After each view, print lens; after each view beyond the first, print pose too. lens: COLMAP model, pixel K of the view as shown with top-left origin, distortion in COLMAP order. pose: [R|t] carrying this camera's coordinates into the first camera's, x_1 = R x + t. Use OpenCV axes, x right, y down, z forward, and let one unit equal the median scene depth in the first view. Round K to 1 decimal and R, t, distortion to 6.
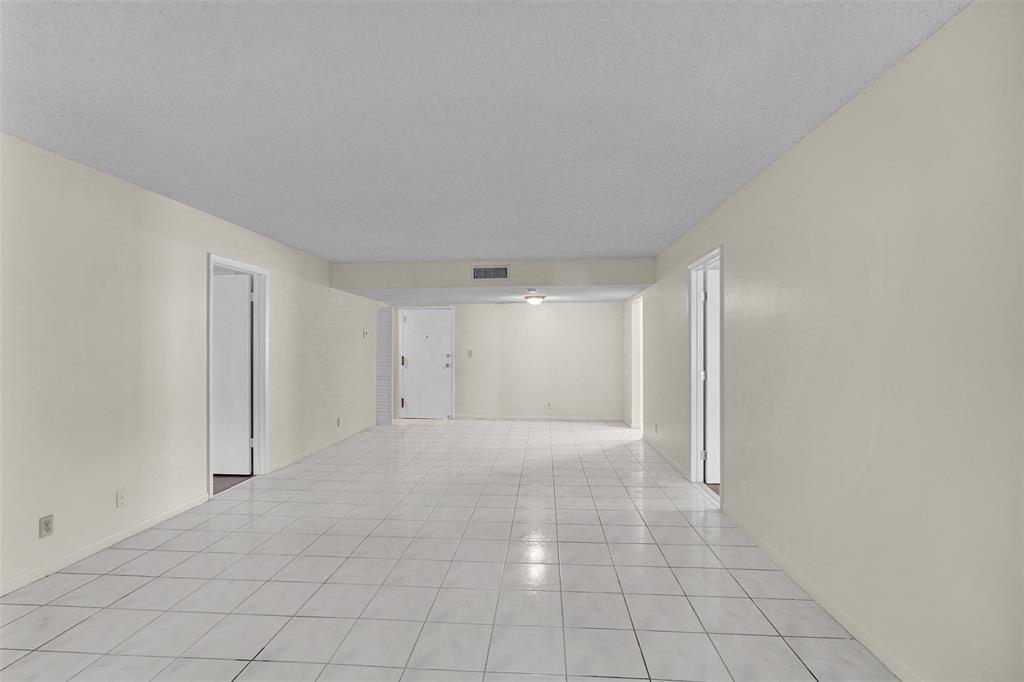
lens RADIAL K [[471.8, 0, 512.1], [0, 471.8, 354.2], [0, 0, 1]] dist [-0.003037, 0.000580]
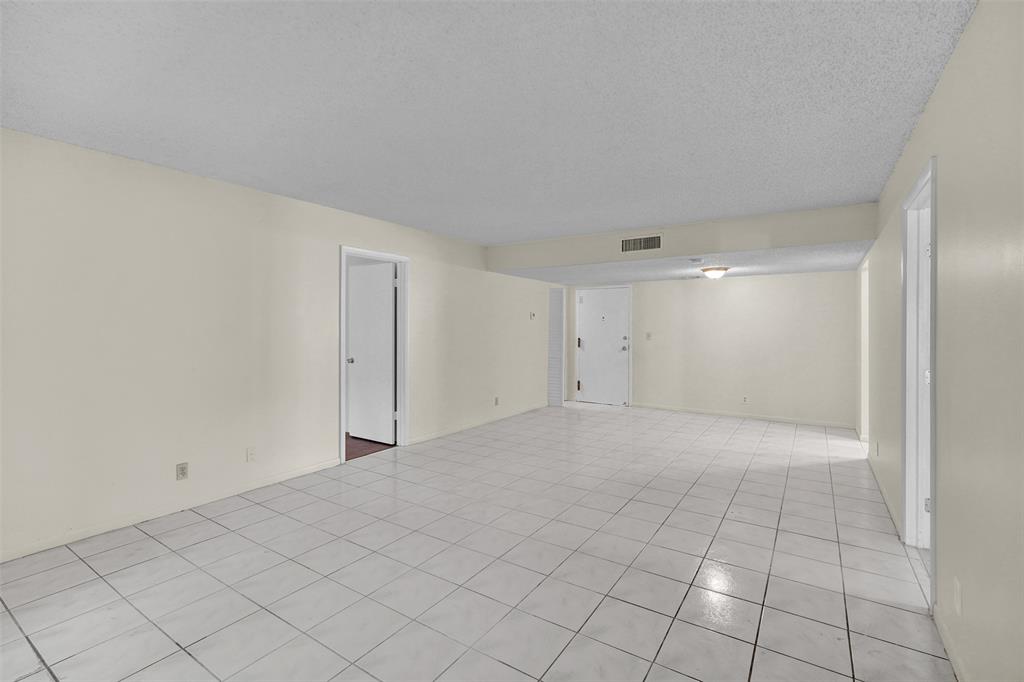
lens RADIAL K [[458.1, 0, 519.6], [0, 458.1, 329.3], [0, 0, 1]] dist [-0.000500, 0.000412]
pose [[0.875857, 0.005130, -0.482543, 0.158895], [-0.010911, 0.999898, -0.009175, -0.004537], [0.482447, 0.013301, 0.875824, 0.148956]]
